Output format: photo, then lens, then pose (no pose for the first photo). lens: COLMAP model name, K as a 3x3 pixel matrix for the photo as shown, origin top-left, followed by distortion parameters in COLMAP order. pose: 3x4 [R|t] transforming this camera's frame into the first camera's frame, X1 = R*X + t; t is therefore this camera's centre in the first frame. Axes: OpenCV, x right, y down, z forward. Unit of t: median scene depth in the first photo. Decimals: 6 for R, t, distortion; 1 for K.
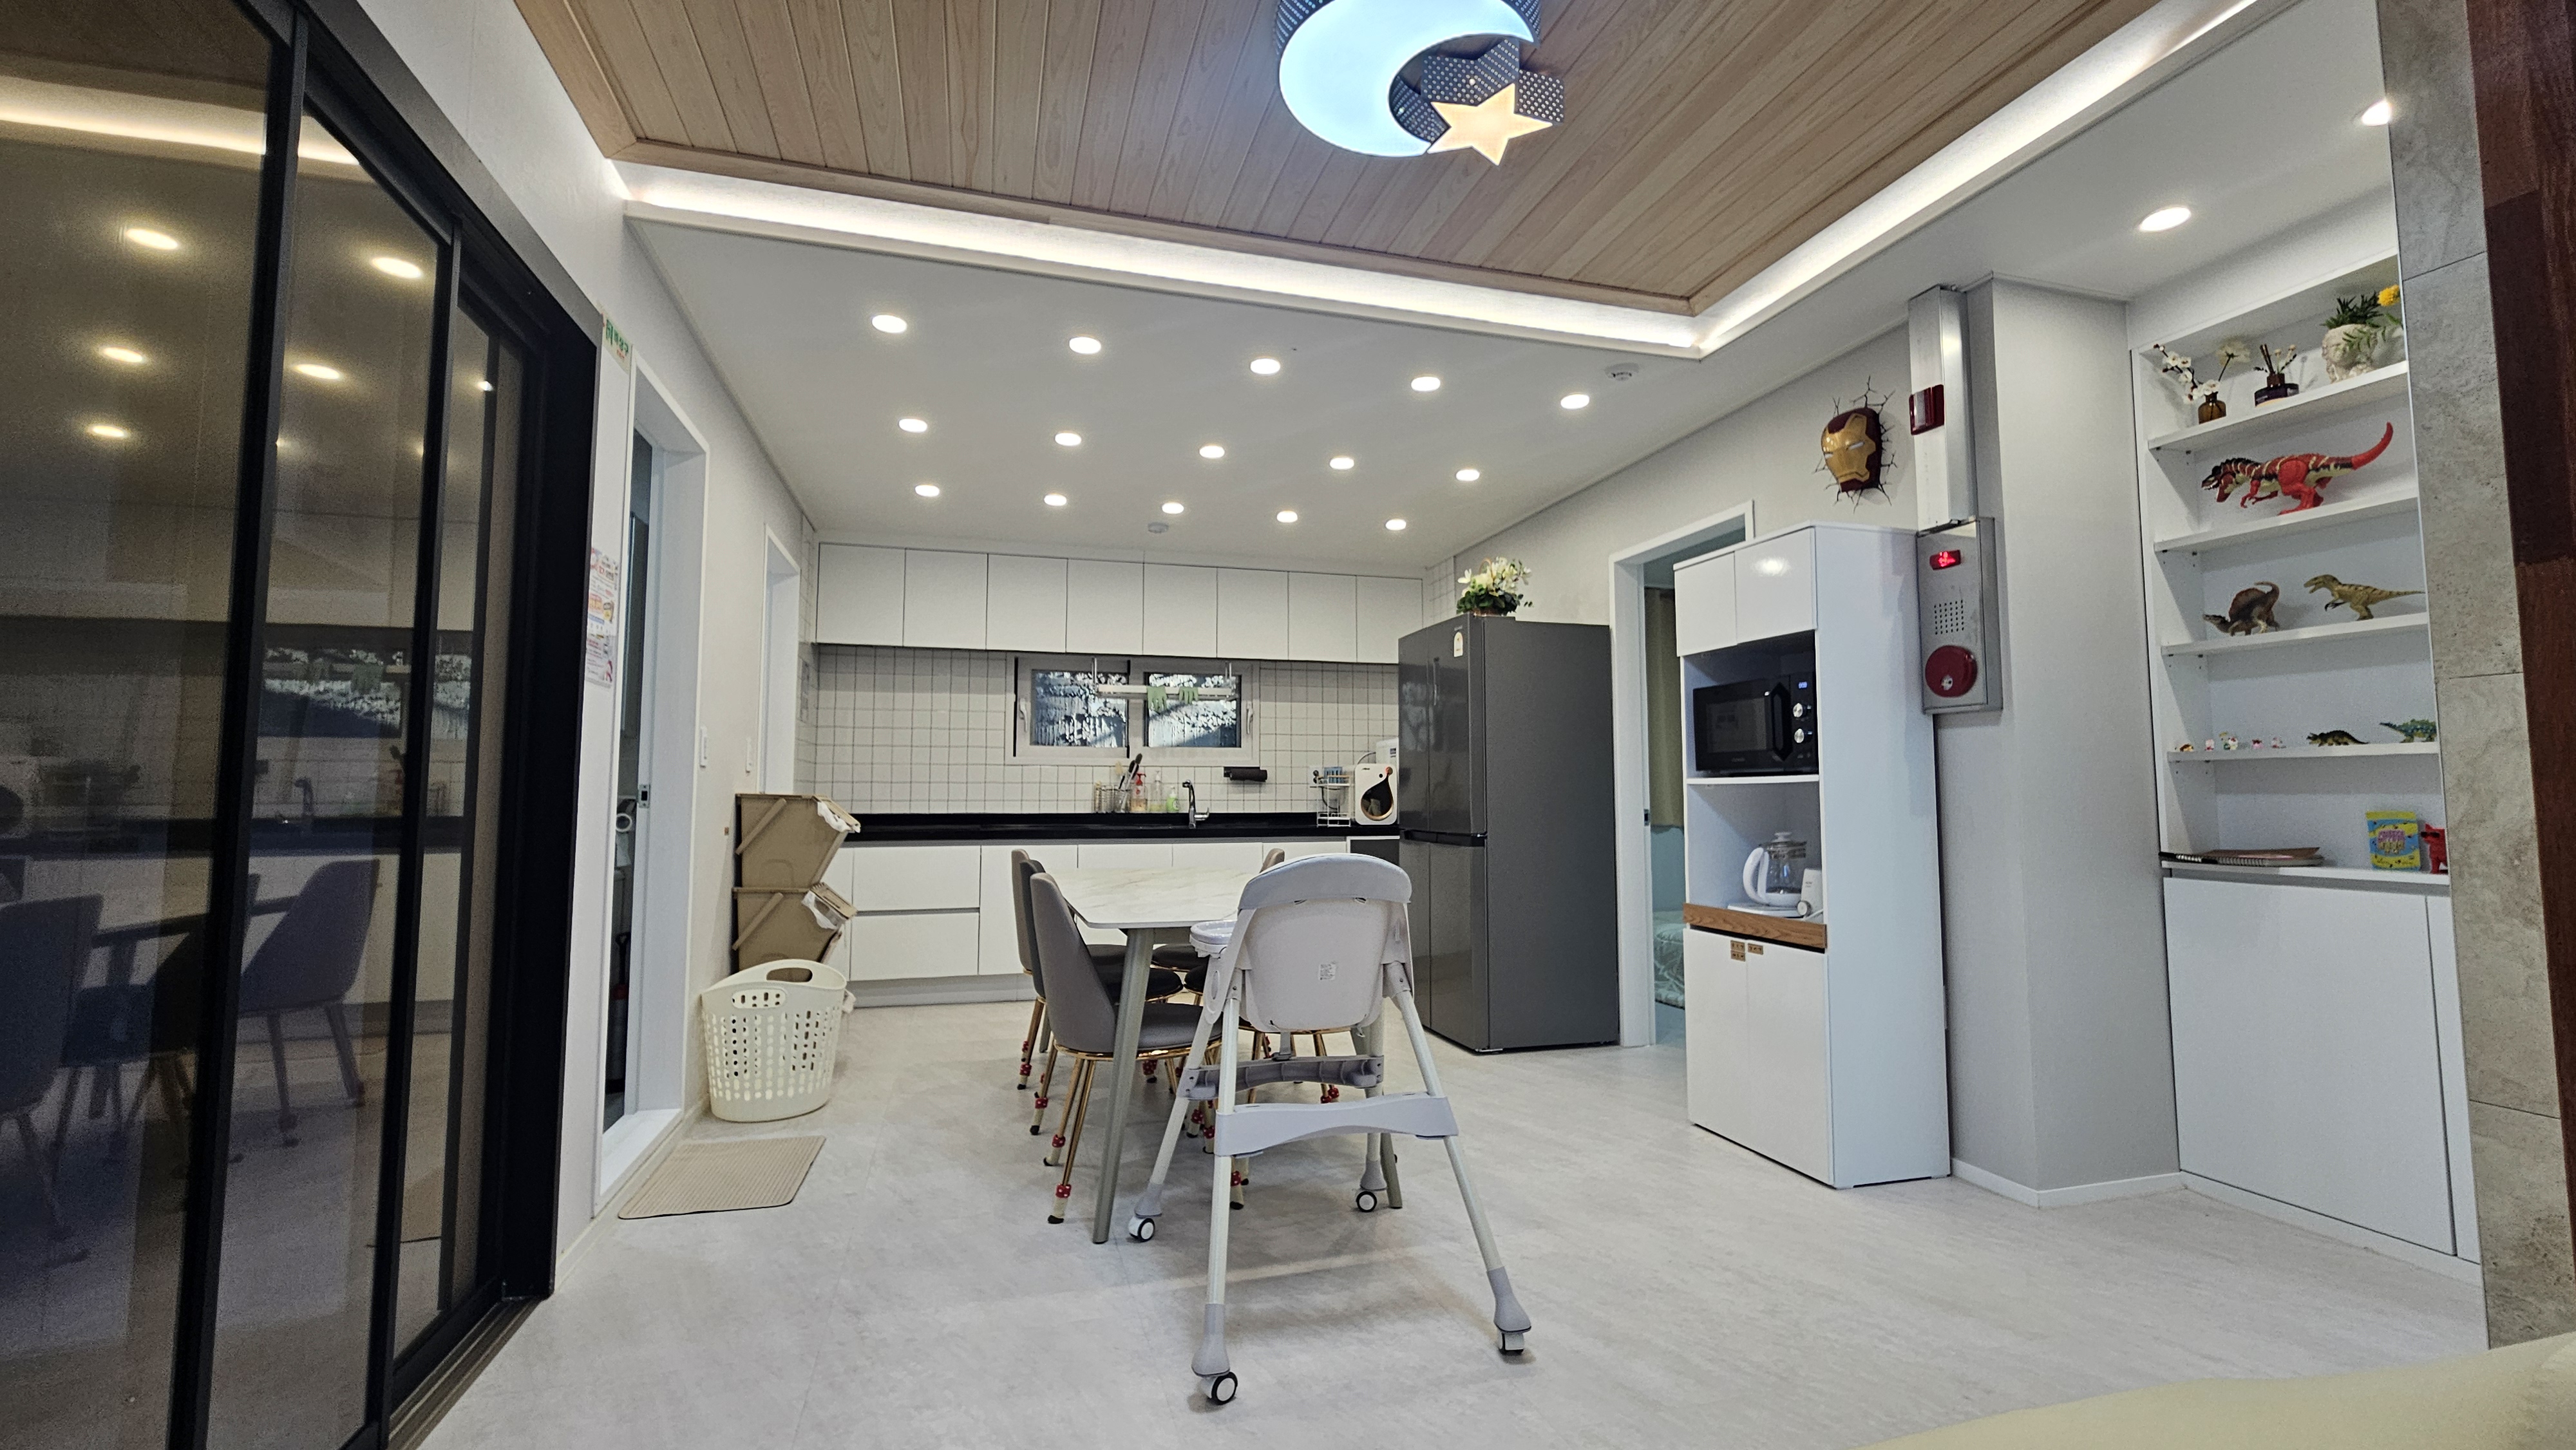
lens RADIAL K [[1058.1, 0, 1291.1], [0, 1058.1, 712.6], [0, 0, 1]] dist [-0.003899, -0.000865]
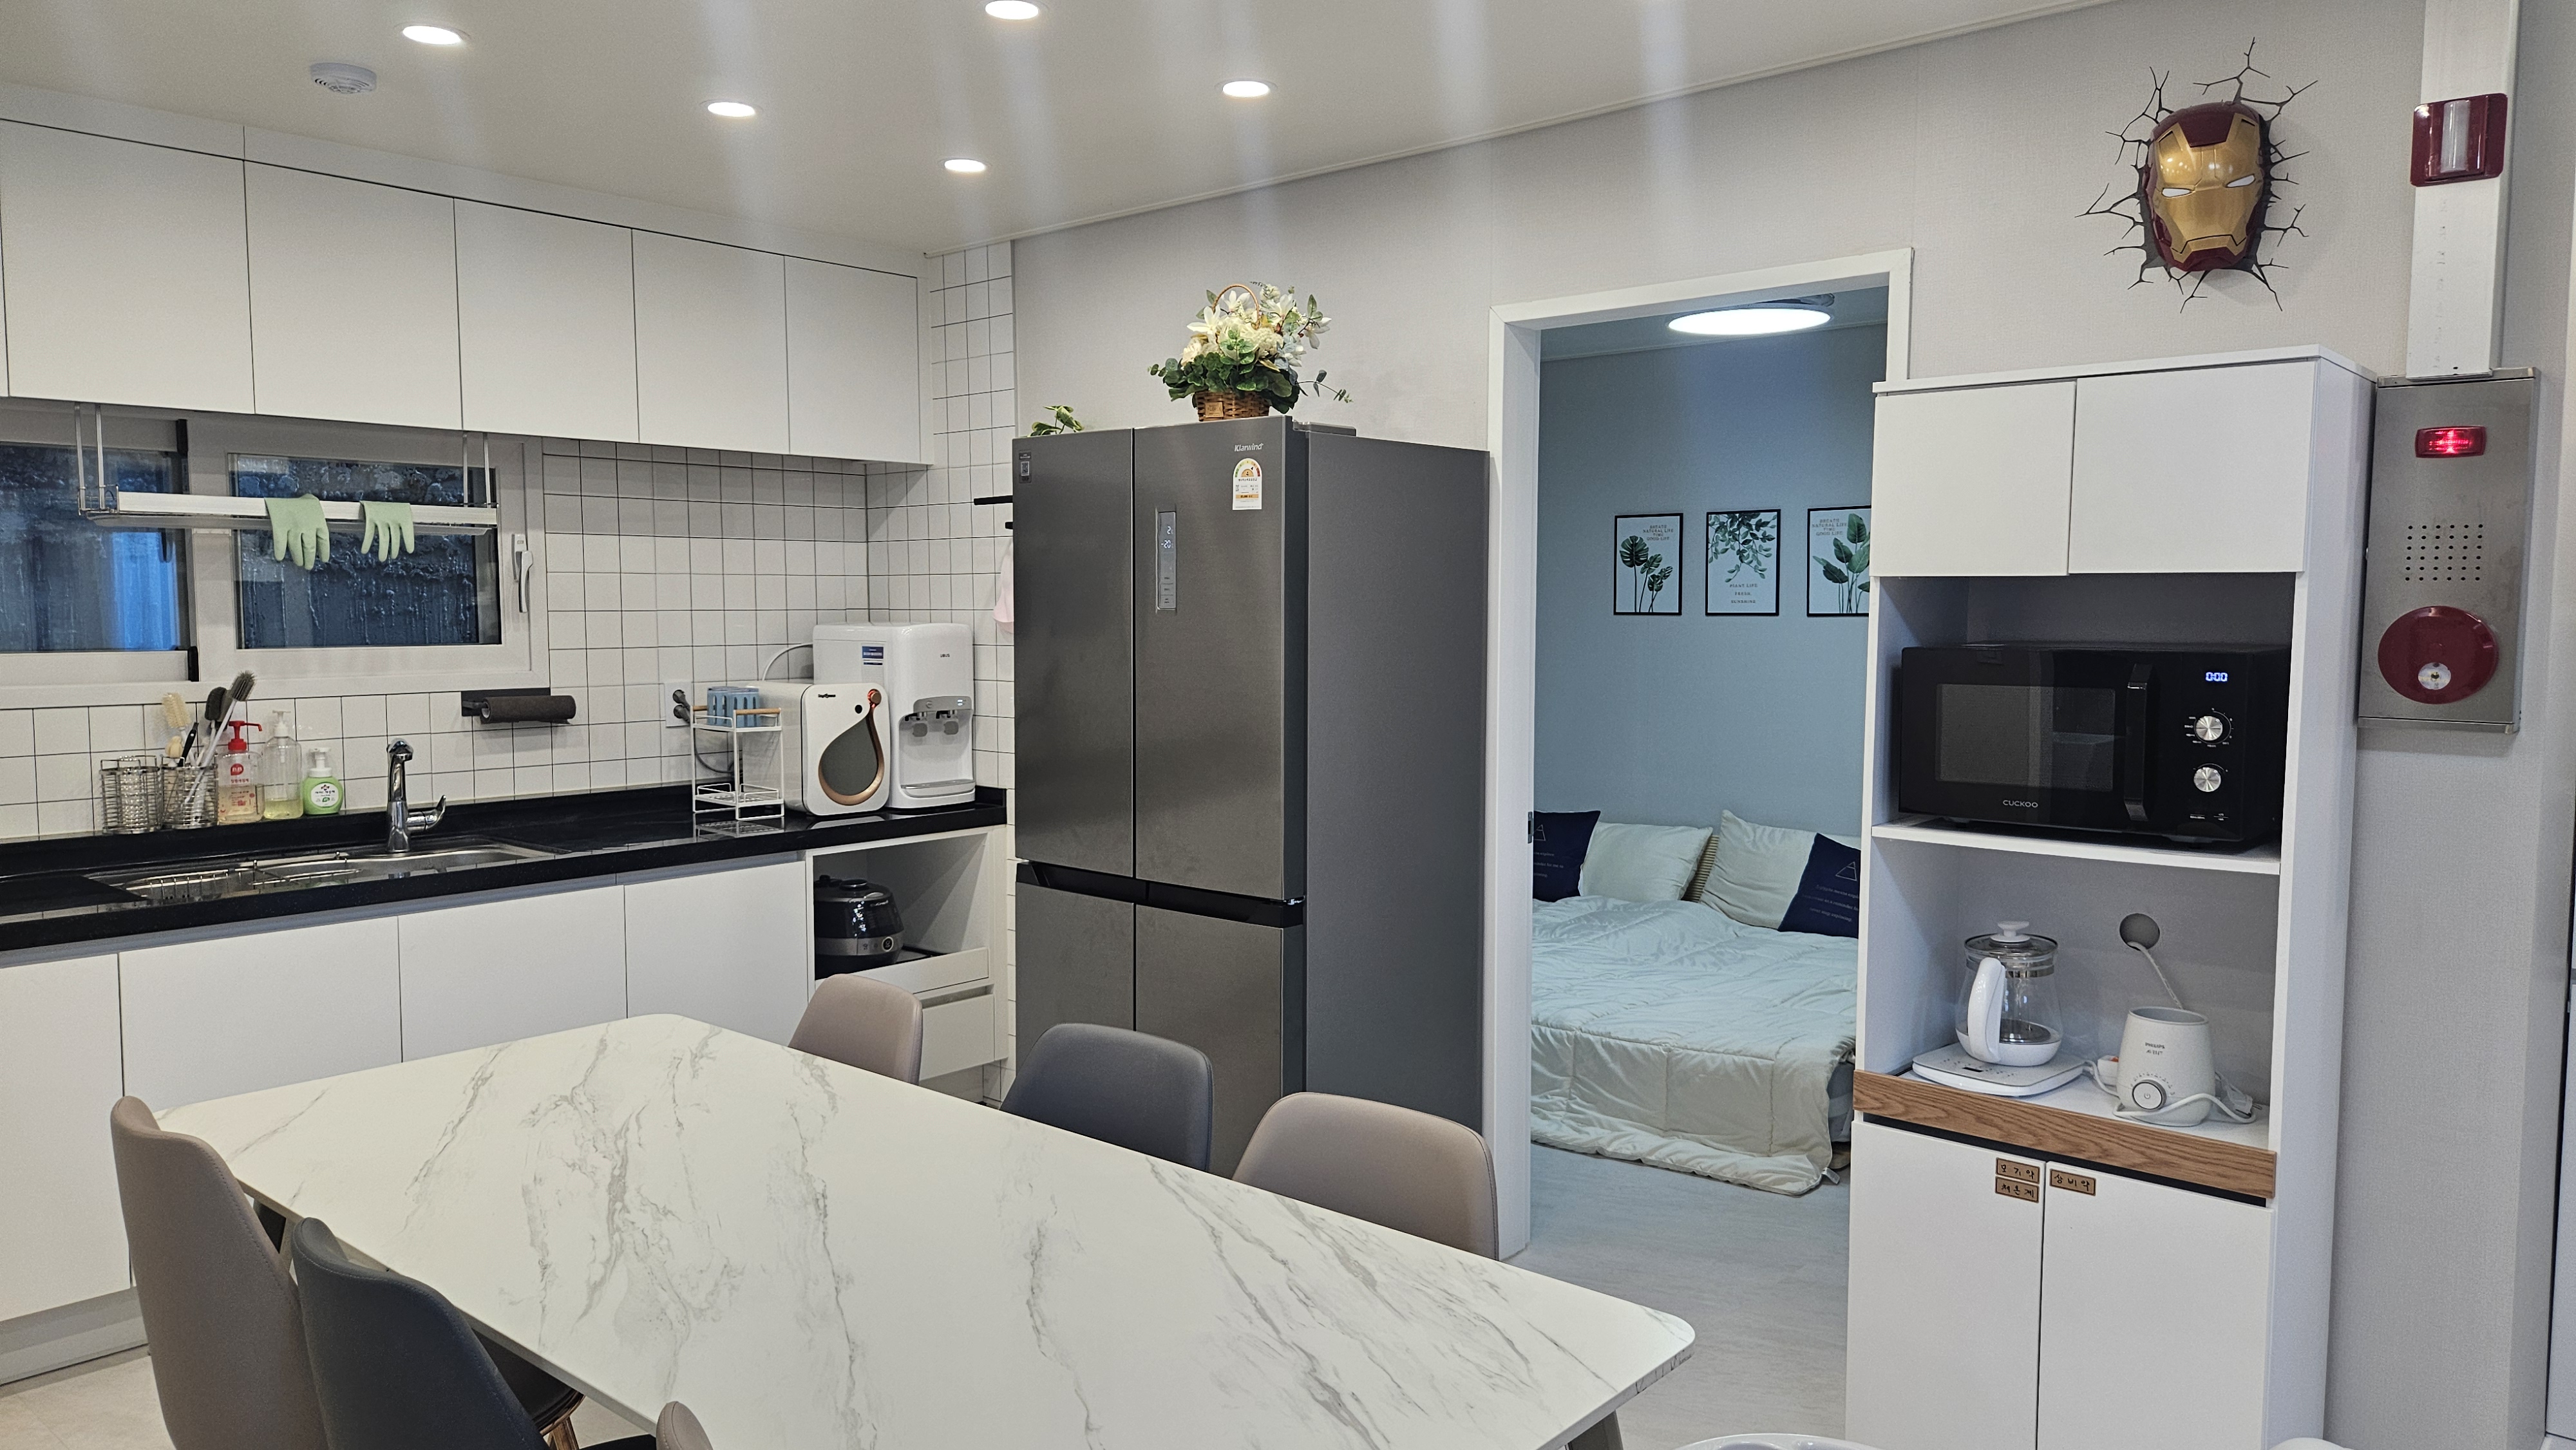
lens RADIAL K [[1721.7, 0, 1284.7], [0, 1721.7, 727.1], [0, 0, 1]] dist [0.049721, -0.012773]
pose [[0.844989, -0.038010, 0.533431, -0.290019], [-0.044952, 0.988893, 0.141670, -0.086727], [-0.532890, -0.143689, 0.833895, 0.474494]]
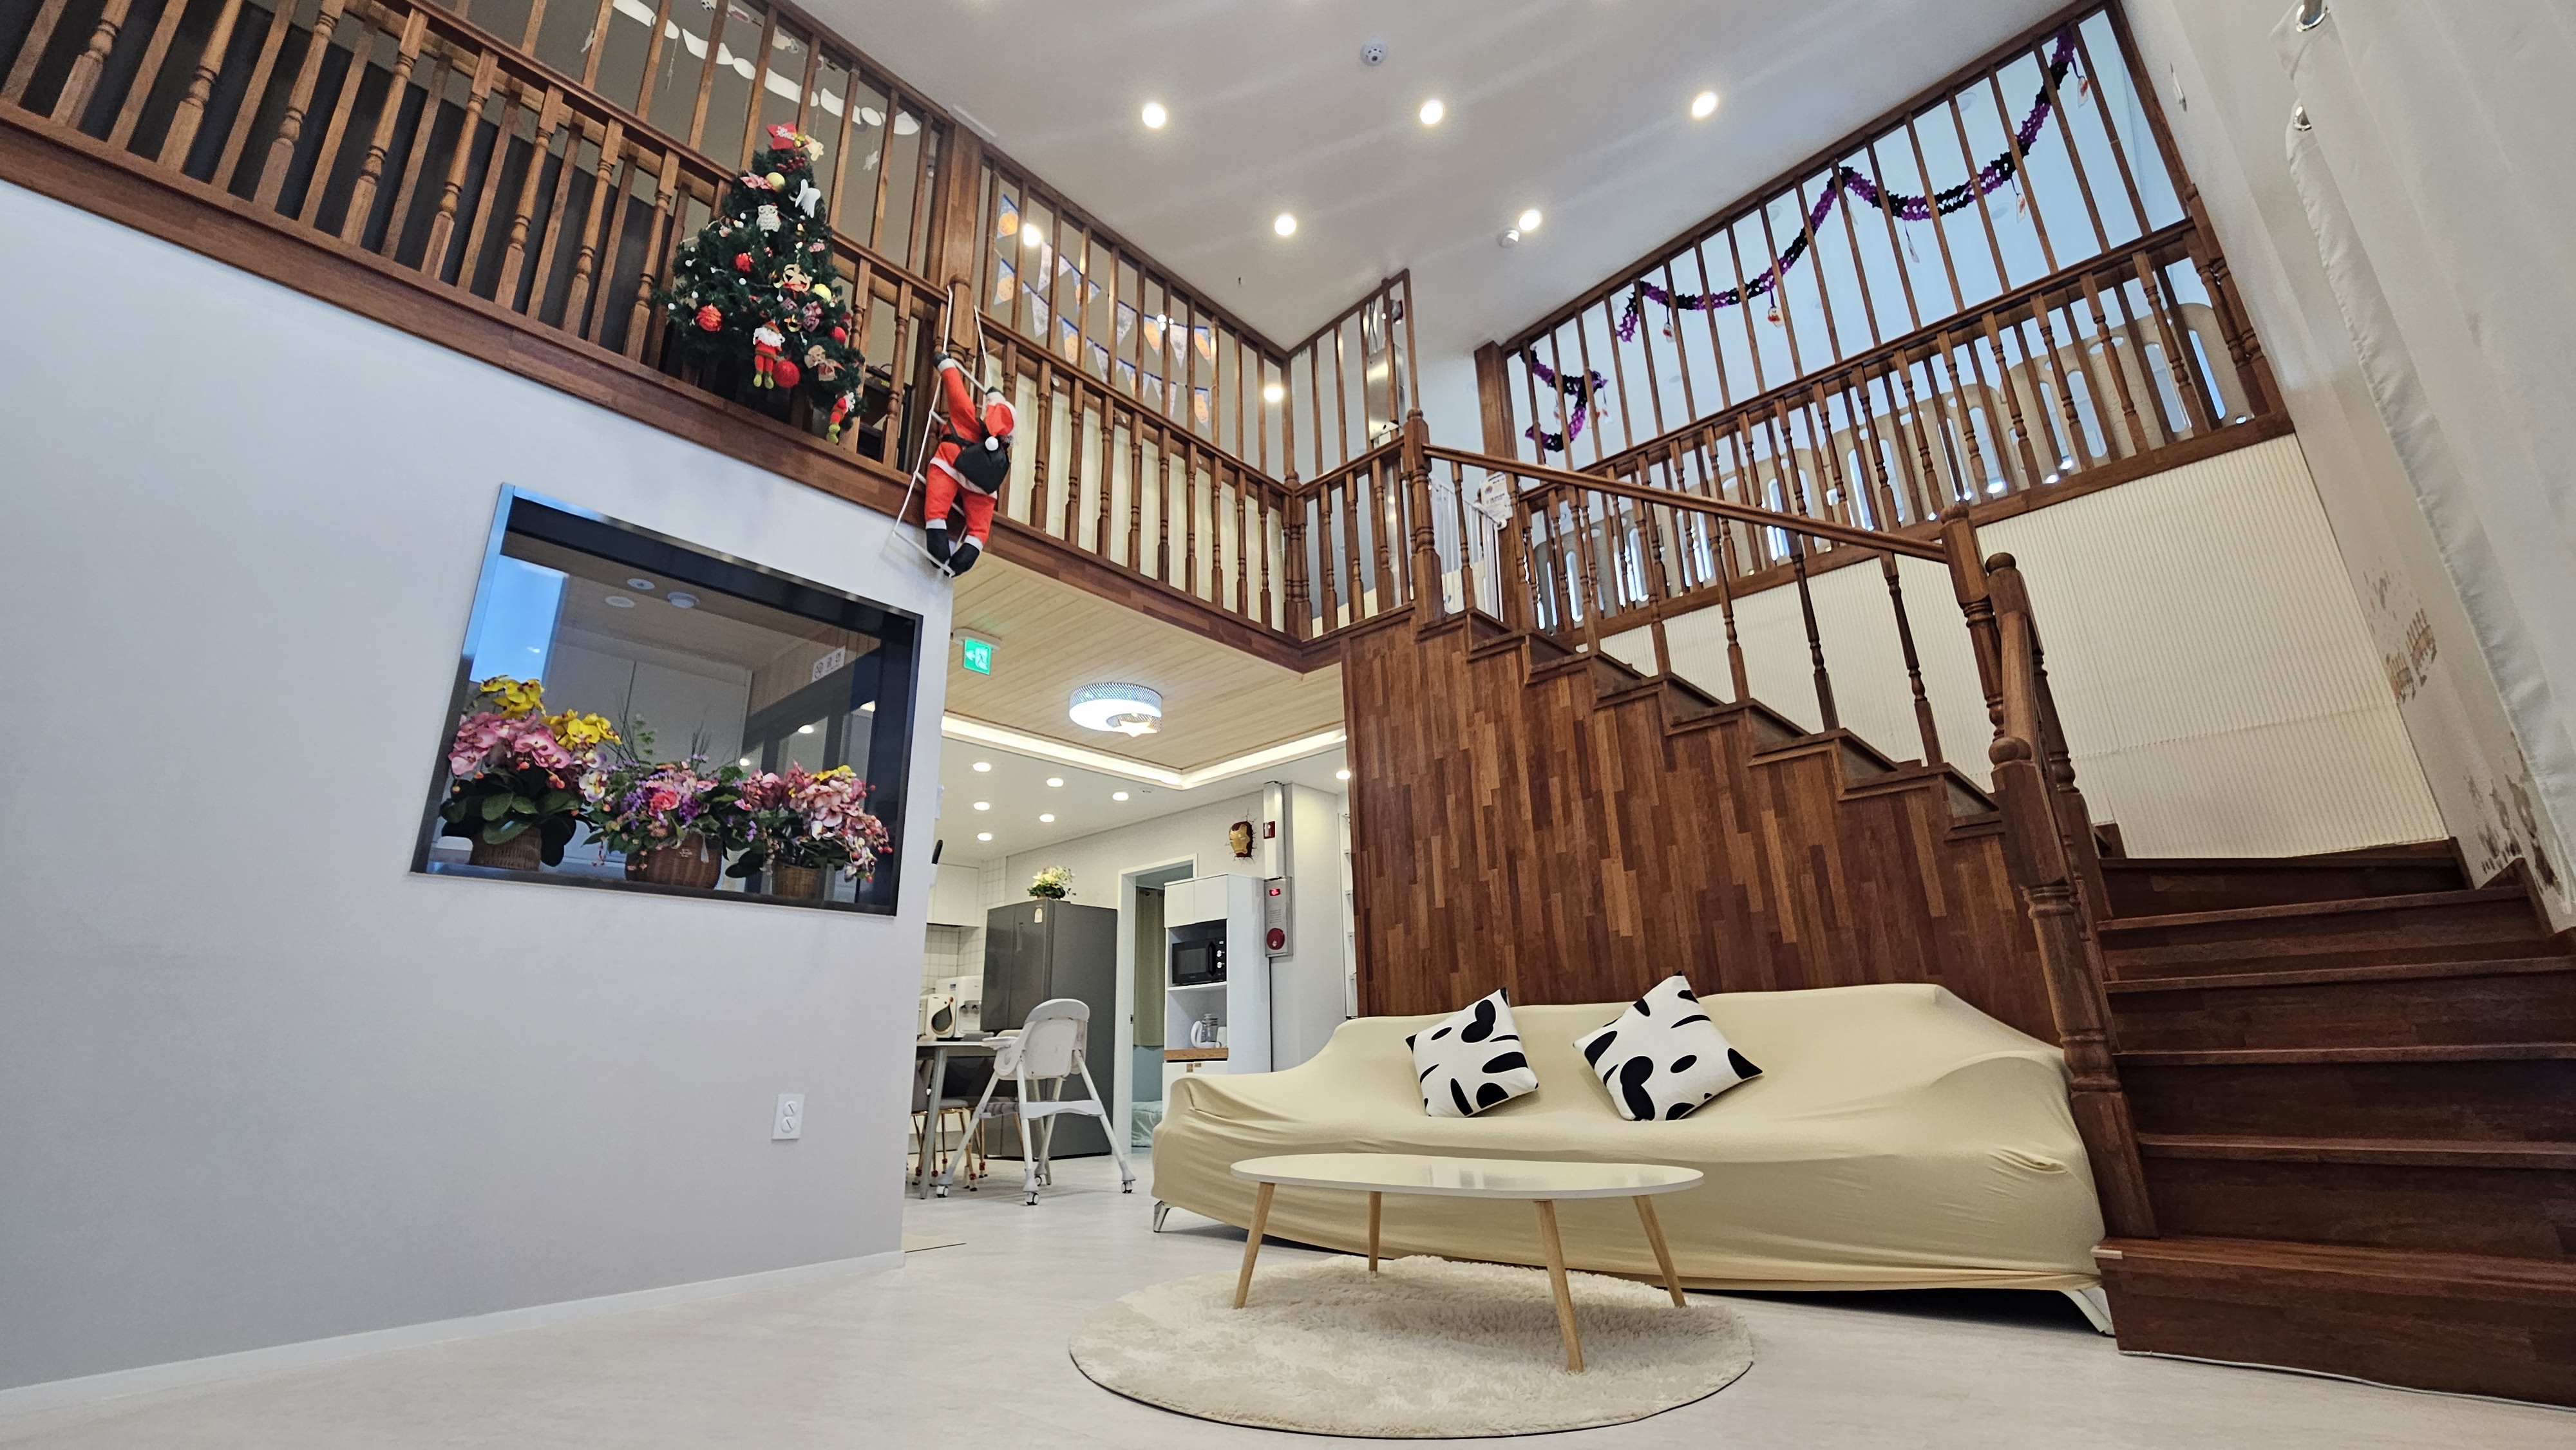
lens RADIAL K [[1058.1, 0, 1280.2], [0, 1058.1, 713.4], [0, 0, 1]] dist [-0.003899, -0.000865]
pose [[0.851395, 0.146154, 0.503751, -0.565492], [-0.015368, 0.966933, -0.254566, 0.067256], [-0.524300, 0.208995, 0.825488, -0.949574]]
